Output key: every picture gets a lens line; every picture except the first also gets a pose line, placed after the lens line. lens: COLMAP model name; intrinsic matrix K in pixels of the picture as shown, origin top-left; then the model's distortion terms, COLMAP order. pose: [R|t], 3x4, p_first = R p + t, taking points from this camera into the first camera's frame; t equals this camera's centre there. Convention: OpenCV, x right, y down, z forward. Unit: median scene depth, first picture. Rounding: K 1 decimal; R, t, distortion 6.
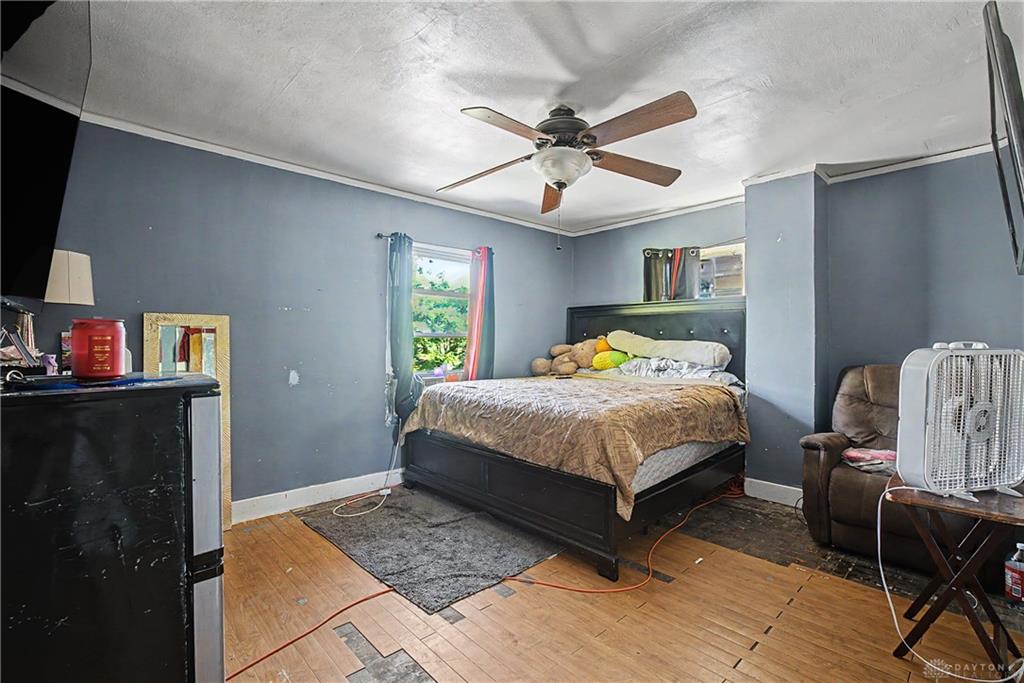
lens RADIAL K [[458.2, 0, 517.2], [0, 458.2, 344.4], [0, 0, 1]] dist [-0.013485, 0.001901]
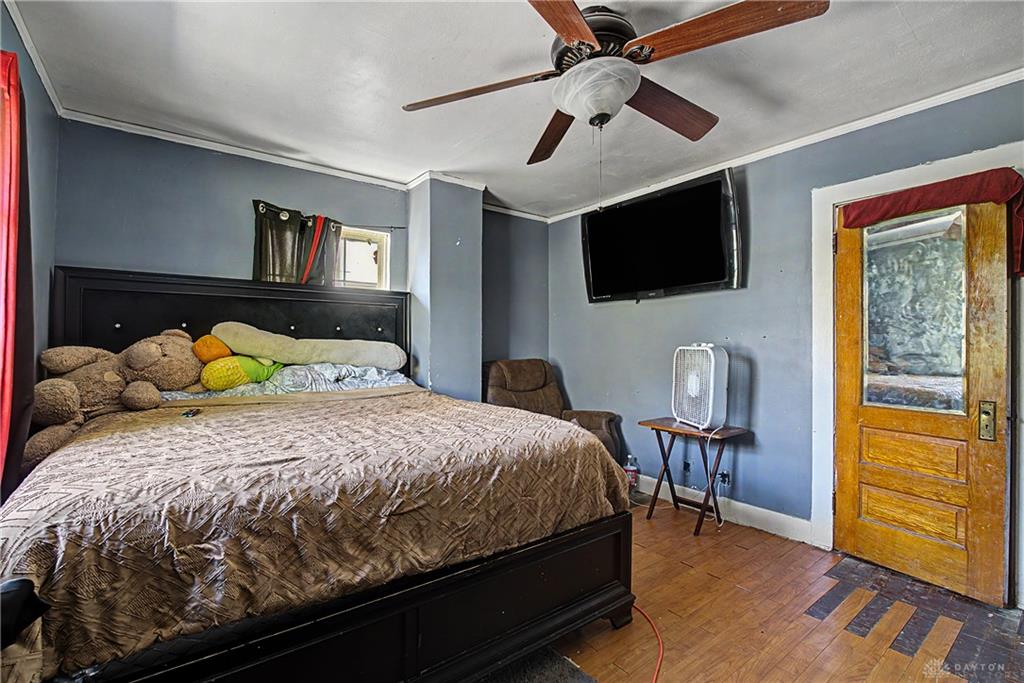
lens RADIAL K [[458.2, 0, 516.6], [0, 458.2, 342.8], [0, 0, 1]] dist [-0.013485, 0.001901]
pose [[0.116551, -0.003032, 0.993180, -0.401898], [-0.000560, 0.999995, 0.003119, -0.006277], [-0.993185, -0.000920, 0.116549, 0.670755]]
